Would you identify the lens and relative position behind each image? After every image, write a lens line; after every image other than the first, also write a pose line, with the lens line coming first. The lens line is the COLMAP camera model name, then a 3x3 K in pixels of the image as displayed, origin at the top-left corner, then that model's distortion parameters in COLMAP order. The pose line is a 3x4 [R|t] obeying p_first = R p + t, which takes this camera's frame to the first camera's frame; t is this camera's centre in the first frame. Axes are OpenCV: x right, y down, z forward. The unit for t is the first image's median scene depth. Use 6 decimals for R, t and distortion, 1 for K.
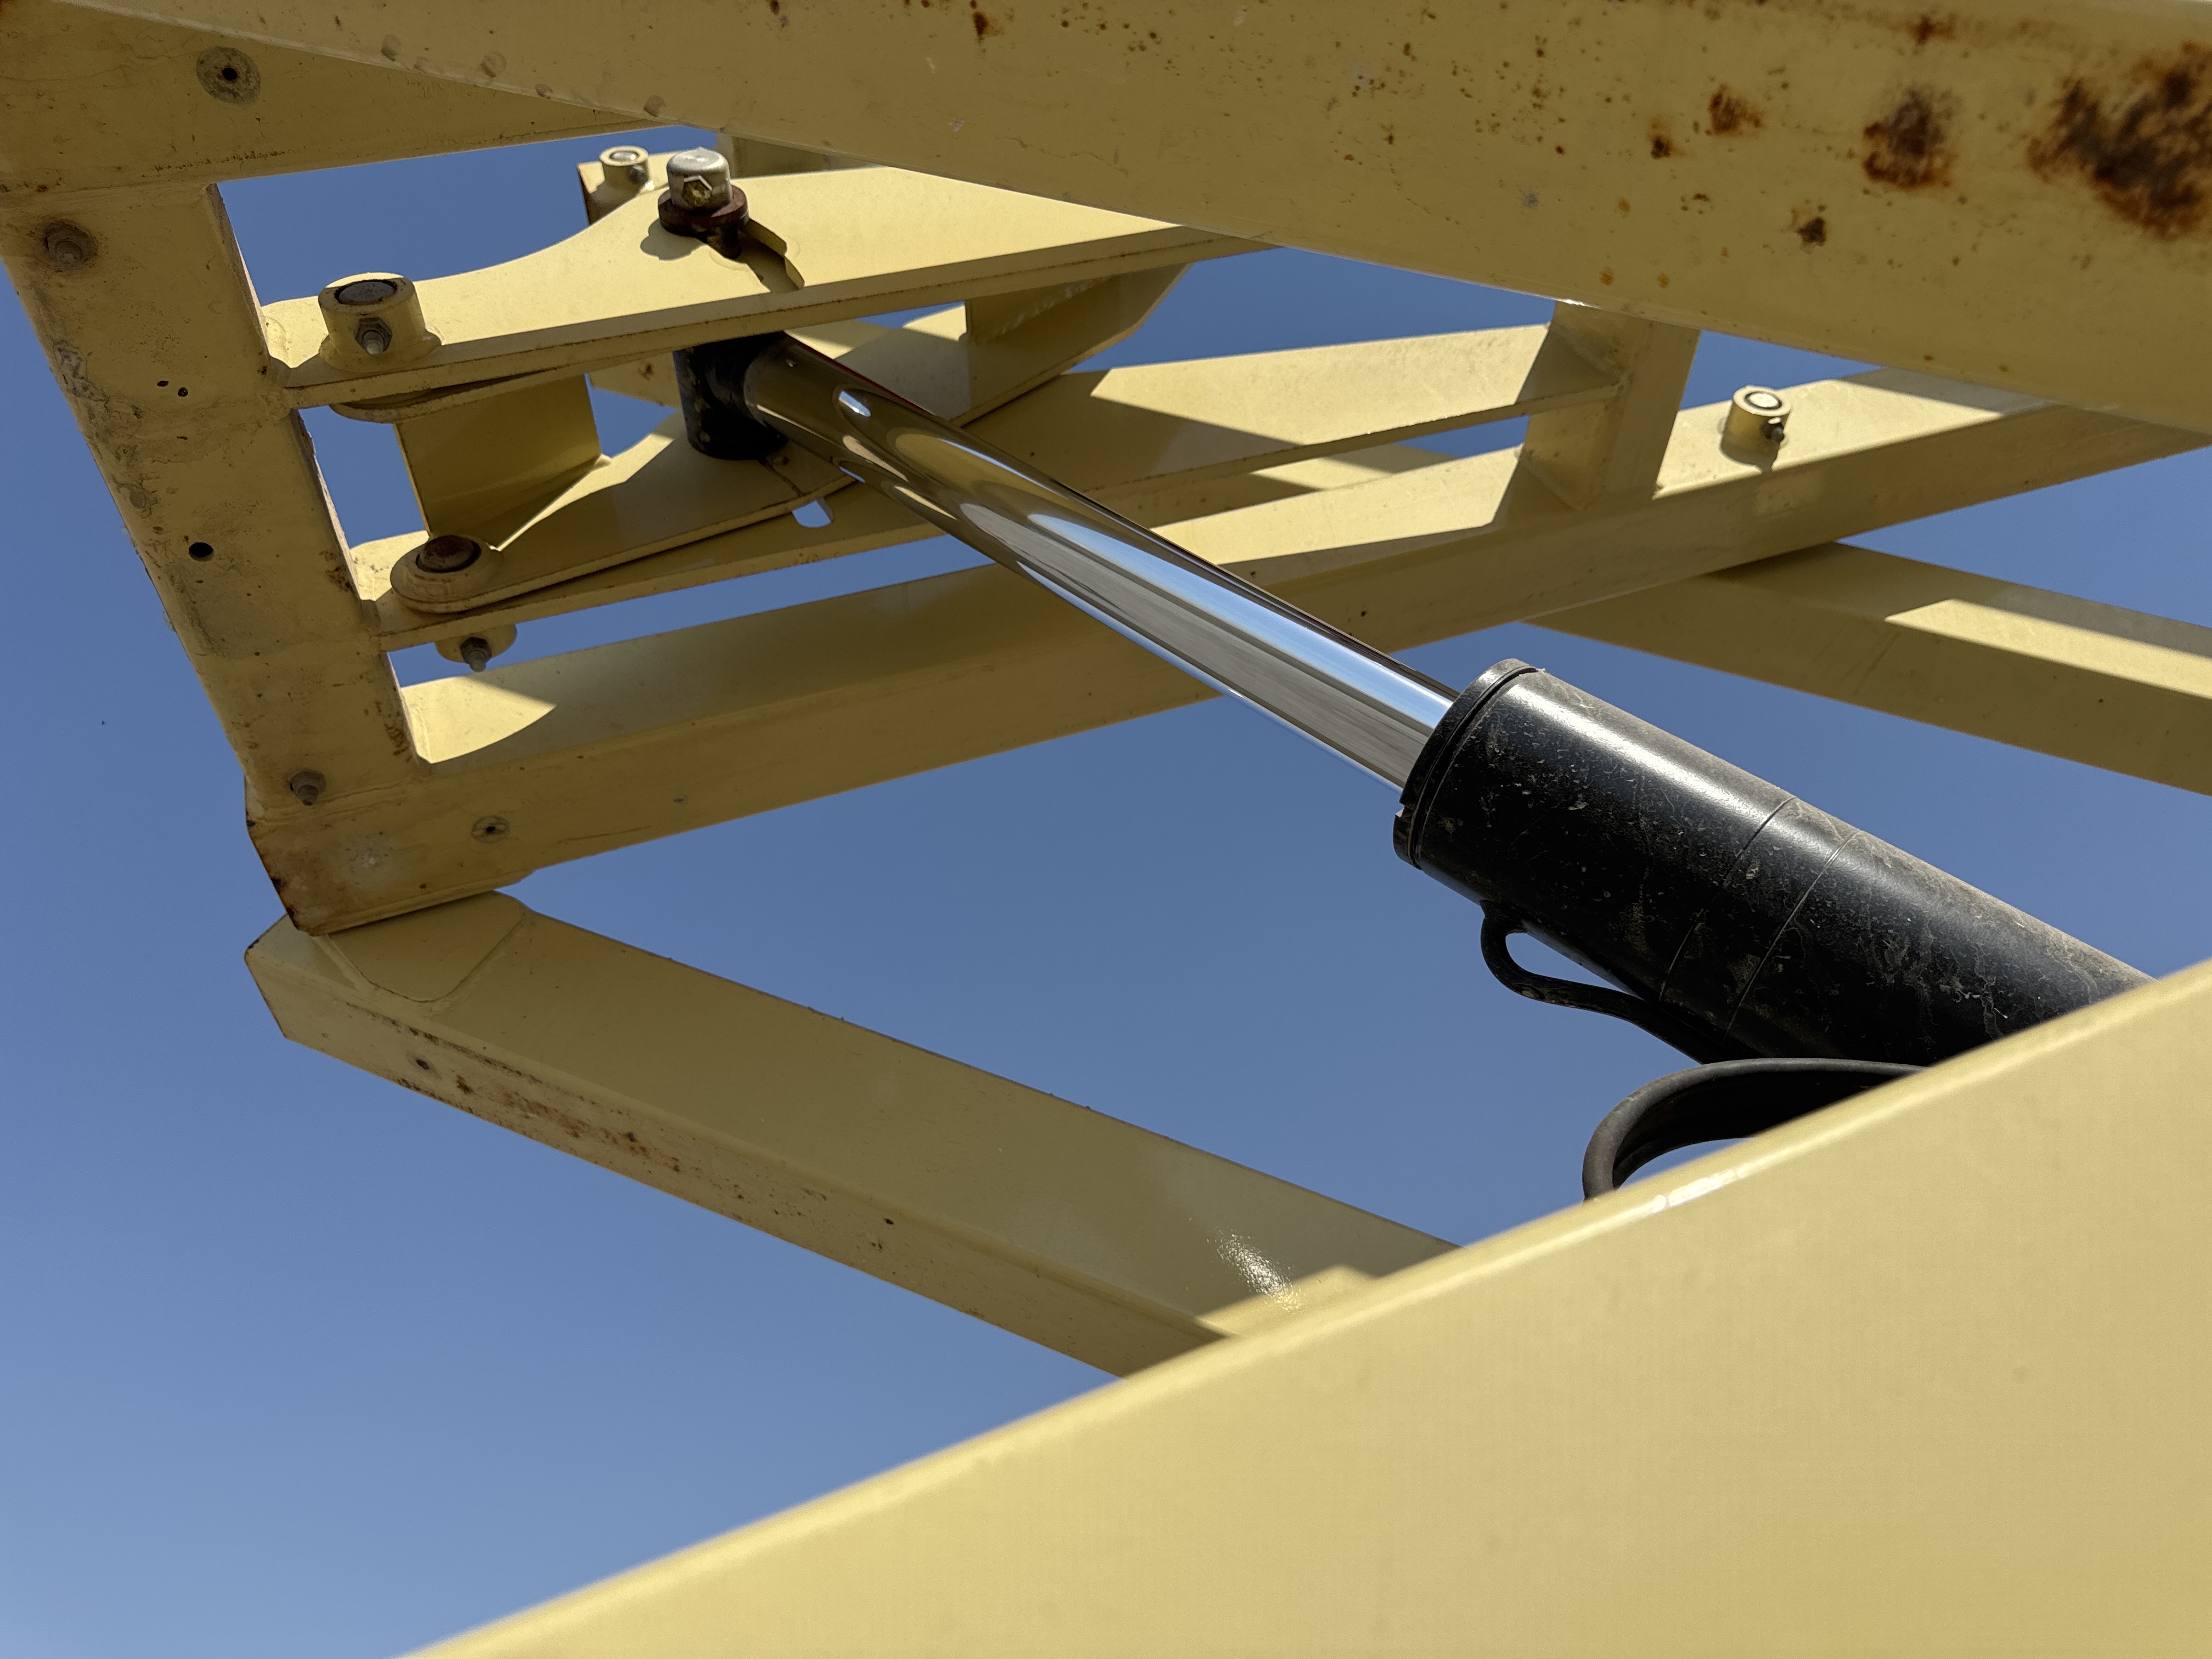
lens RADIAL K [[1576.5, 0, 1103.1], [0, 1576.5, 819.7], [0, 0, 1]] dist [0.059907, -0.072514]
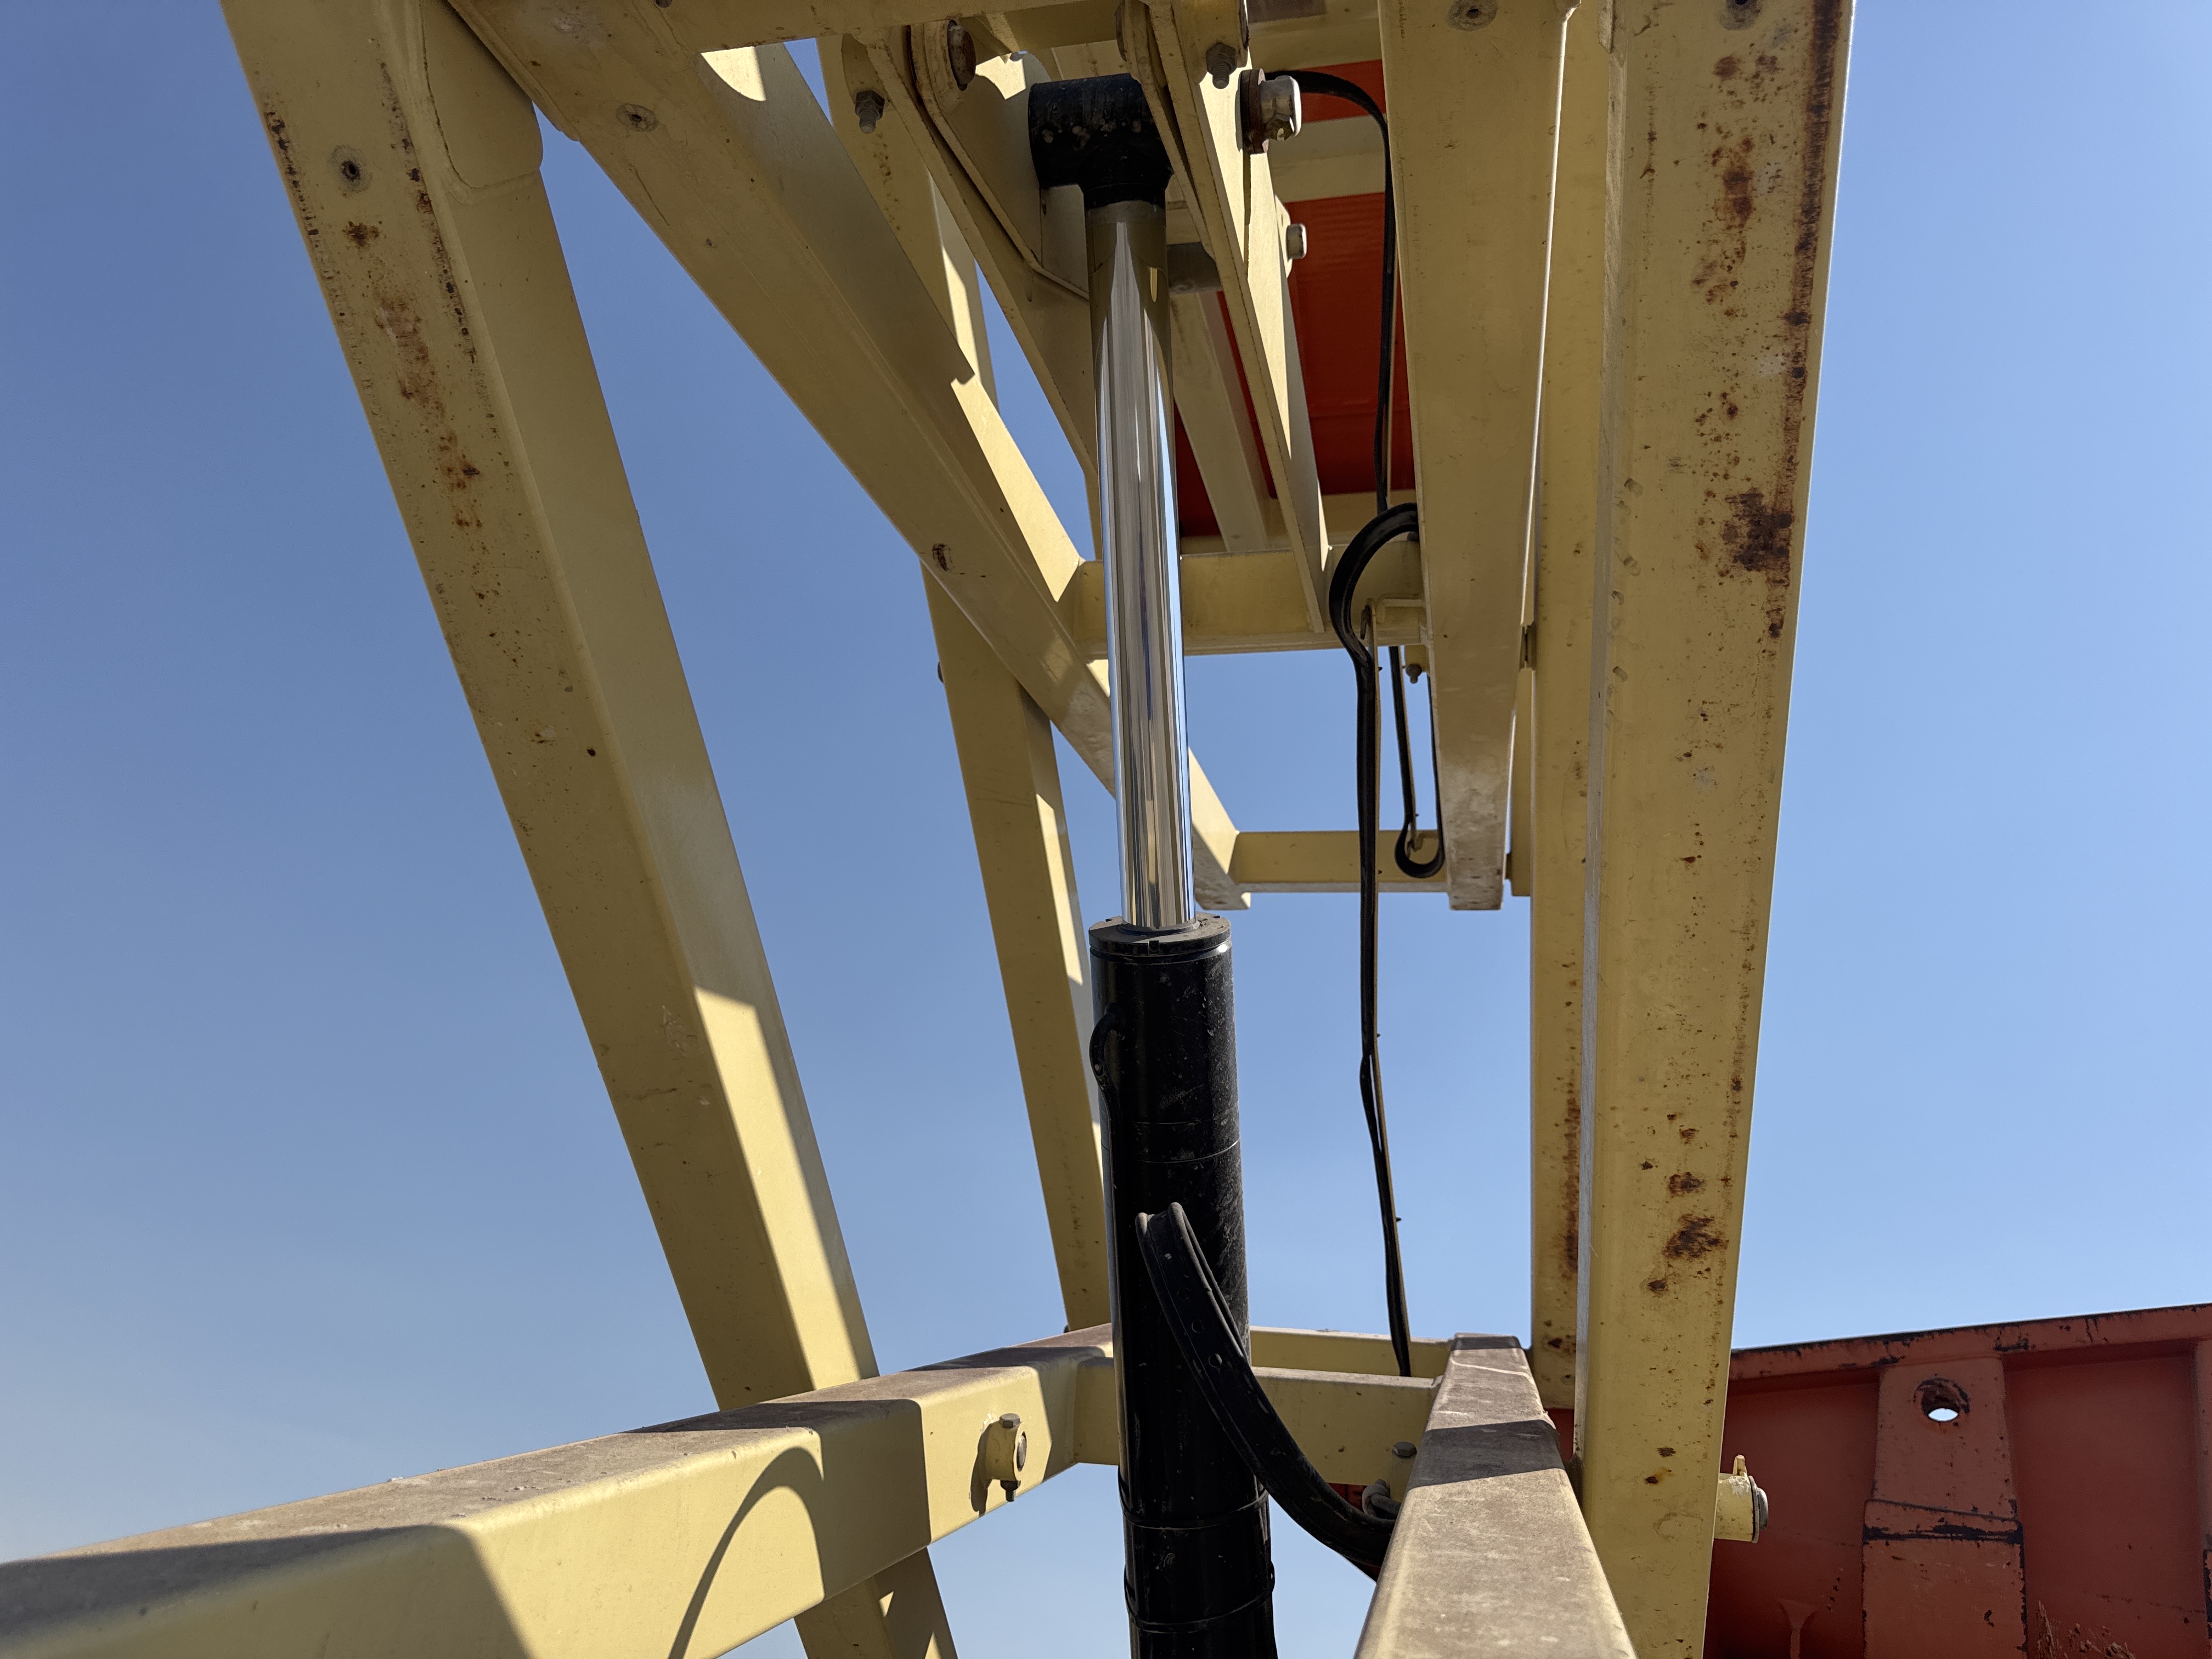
lens RADIAL K [[1576.5, 0, 1103.1], [0, 1576.5, 819.7], [0, 0, 1]] dist [0.059907, -0.072514]
pose [[0.210791, 0.606280, 0.766807, -1.230599], [-0.789688, 0.567960, -0.231980, 0.364079], [-0.576160, -0.556638, 0.598492, 0.160547]]
